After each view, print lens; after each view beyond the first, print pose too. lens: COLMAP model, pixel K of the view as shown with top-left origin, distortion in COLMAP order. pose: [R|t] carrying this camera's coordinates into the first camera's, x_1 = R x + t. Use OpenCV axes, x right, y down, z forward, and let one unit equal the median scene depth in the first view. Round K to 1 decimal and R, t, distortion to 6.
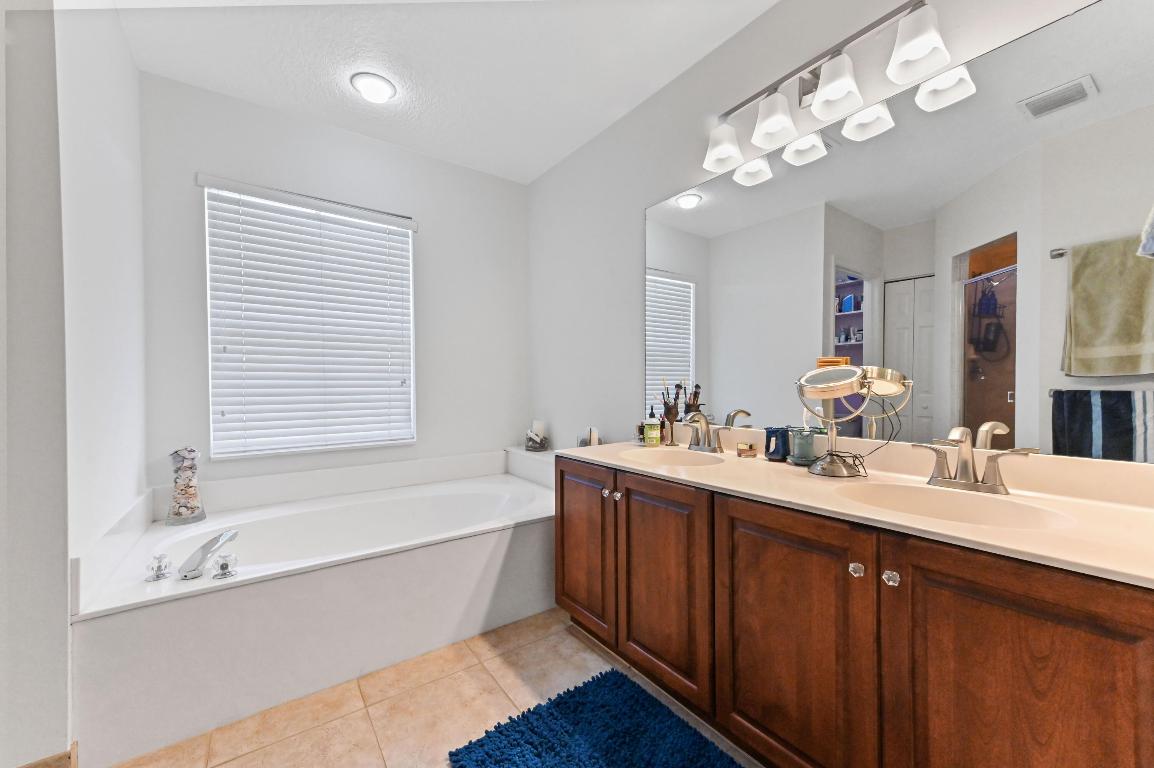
lens RADIAL K [[453.0, 0, 576.2], [0, 453.0, 390.7], [0, 0, 1]] dist [0.017501, -0.000009]
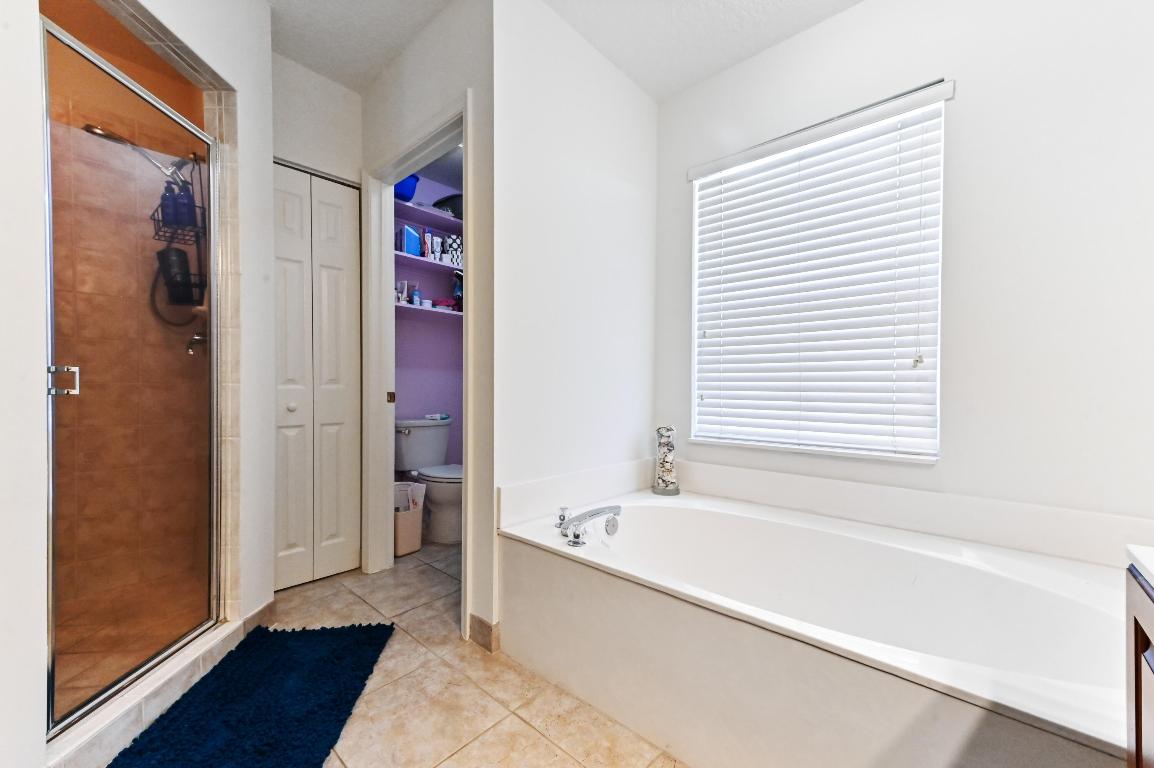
lens RADIAL K [[453.0, 0, 576.2], [0, 453.0, 390.7], [0, 0, 1]] dist [0.017501, -0.000009]
pose [[0.215898, 0.014996, -0.976301, 0.162744], [-0.021424, 0.999714, 0.010618, 0.032773], [0.976181, 0.018624, 0.216158, 0.553519]]
